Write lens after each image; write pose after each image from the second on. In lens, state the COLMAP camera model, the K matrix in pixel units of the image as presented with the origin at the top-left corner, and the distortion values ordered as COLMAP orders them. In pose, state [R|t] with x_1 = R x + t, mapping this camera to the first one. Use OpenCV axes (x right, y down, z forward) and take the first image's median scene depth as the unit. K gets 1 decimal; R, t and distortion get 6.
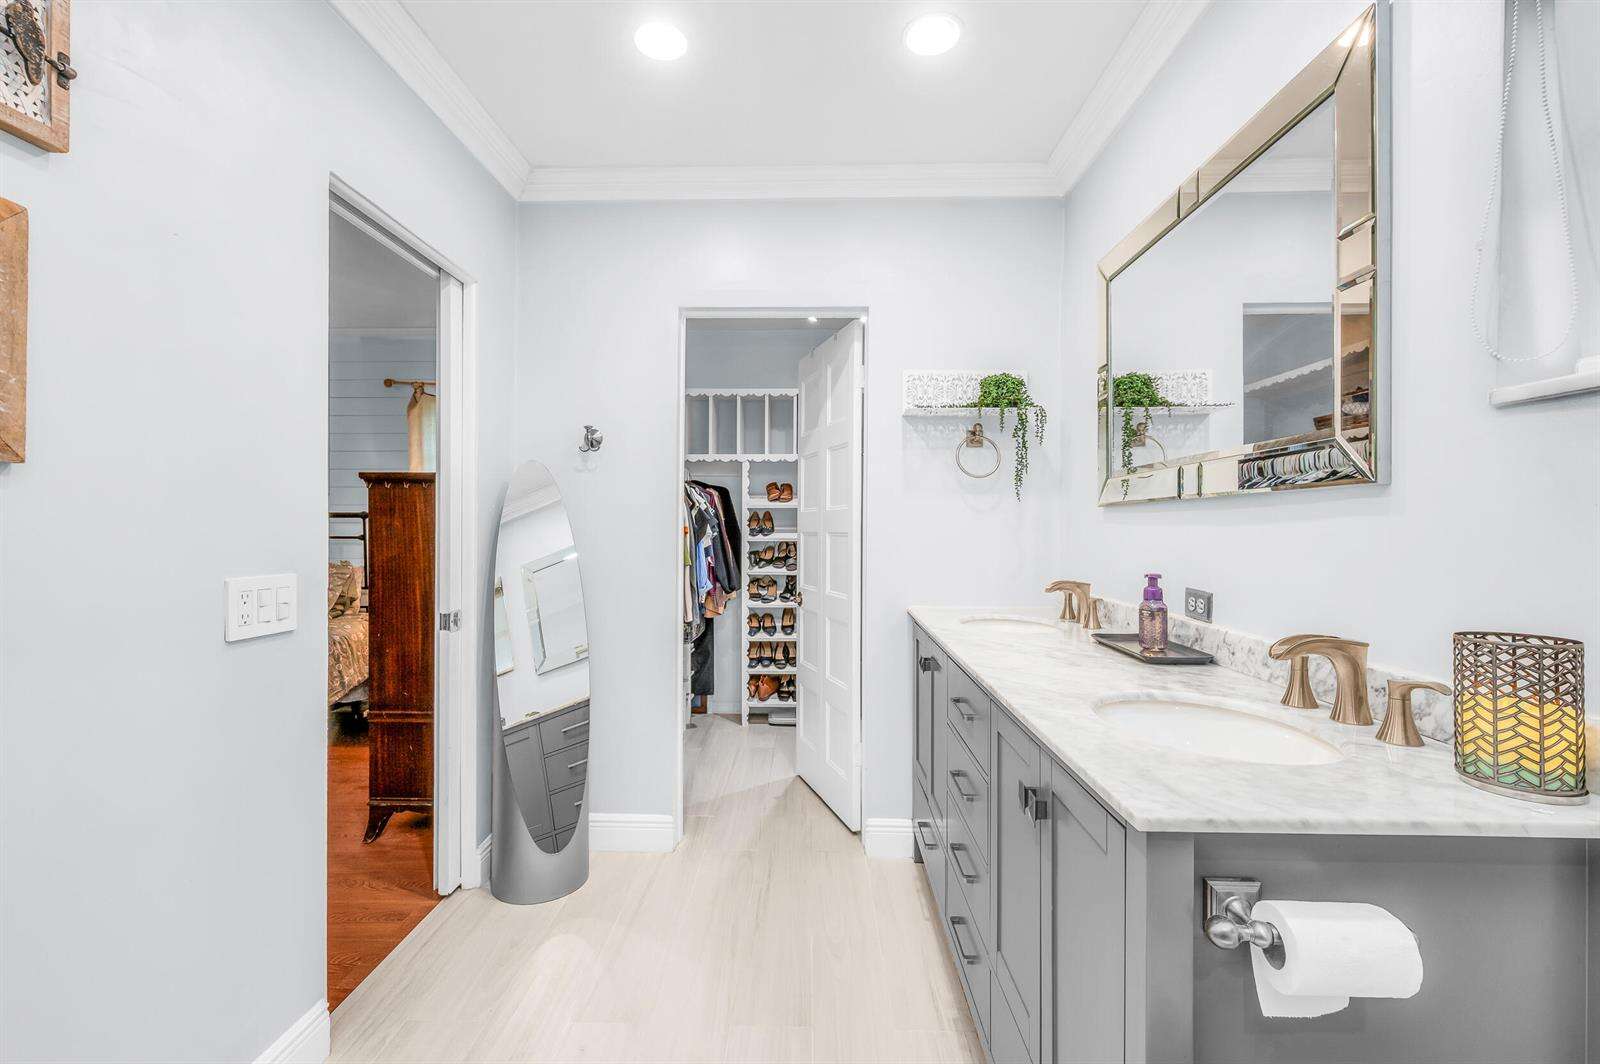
lens RADIAL K [[720.5, 0, 794.6], [0, 720.5, 532.6], [0, 0, 1]] dist [0.000928, -0.000371]
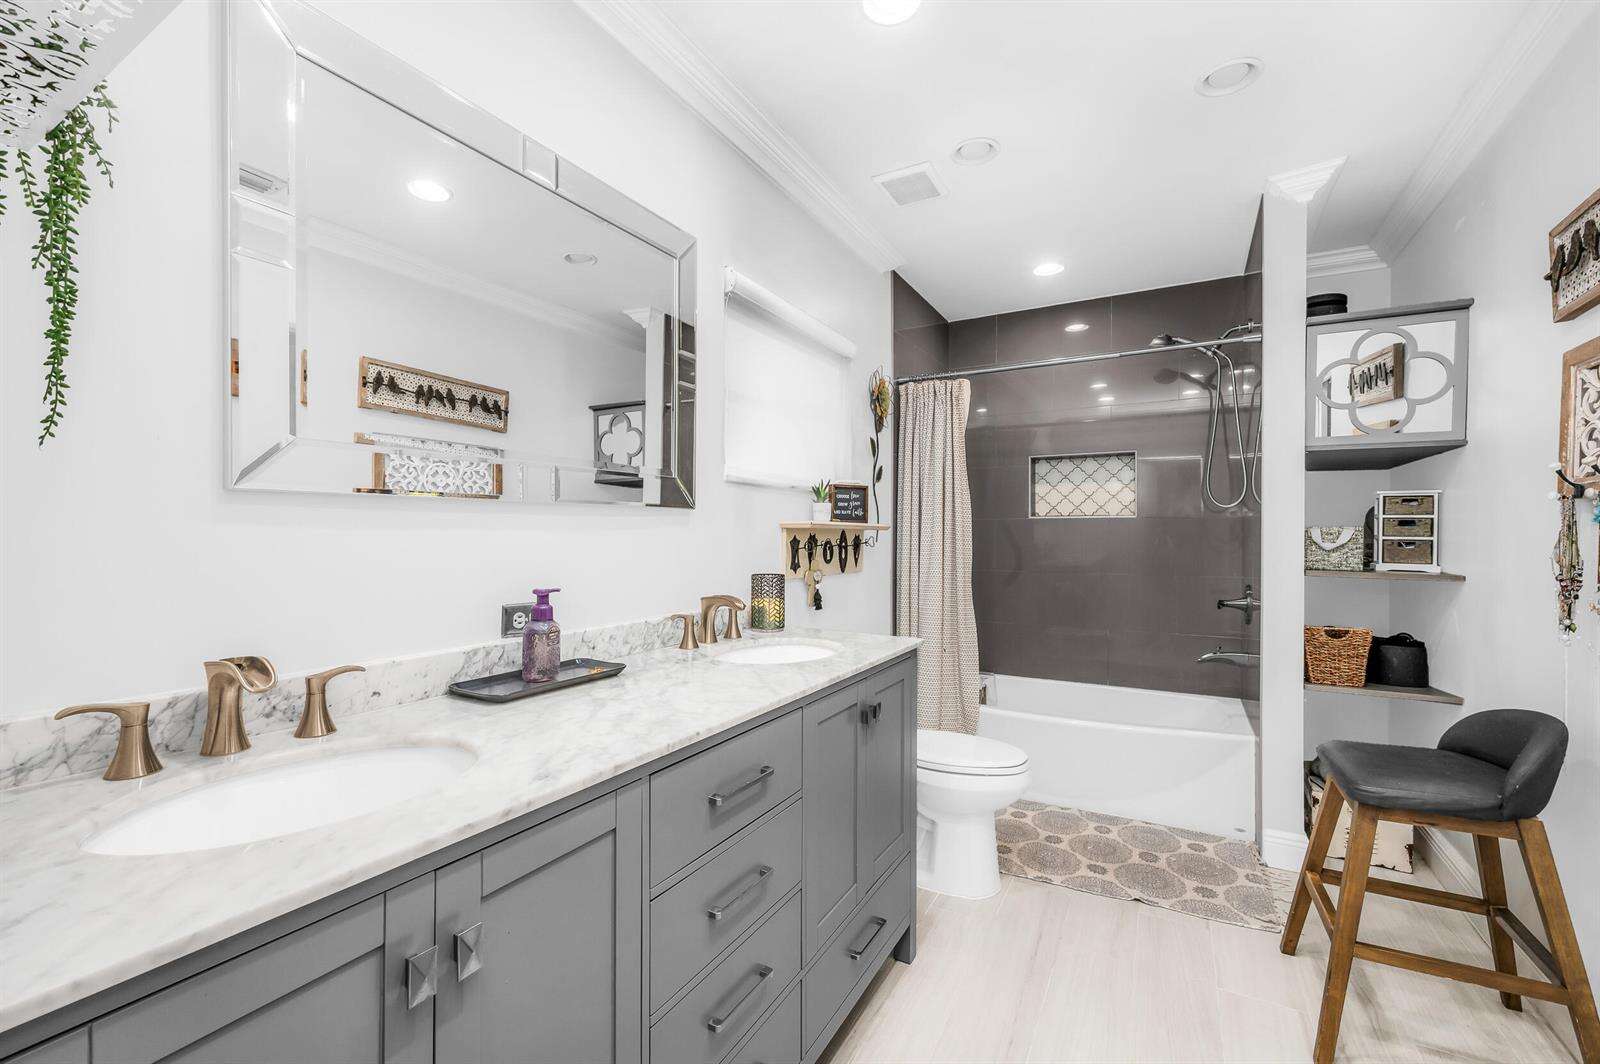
lens RADIAL K [[720.5, 0, 794.6], [0, 720.5, 532.6], [0, 0, 1]] dist [0.000928, -0.000371]
pose [[-0.892439, -0.004042, 0.451149, -0.186806], [-0.001881, 0.999985, 0.005238, -0.017918], [-0.451164, 0.003826, -0.892433, 2.001697]]
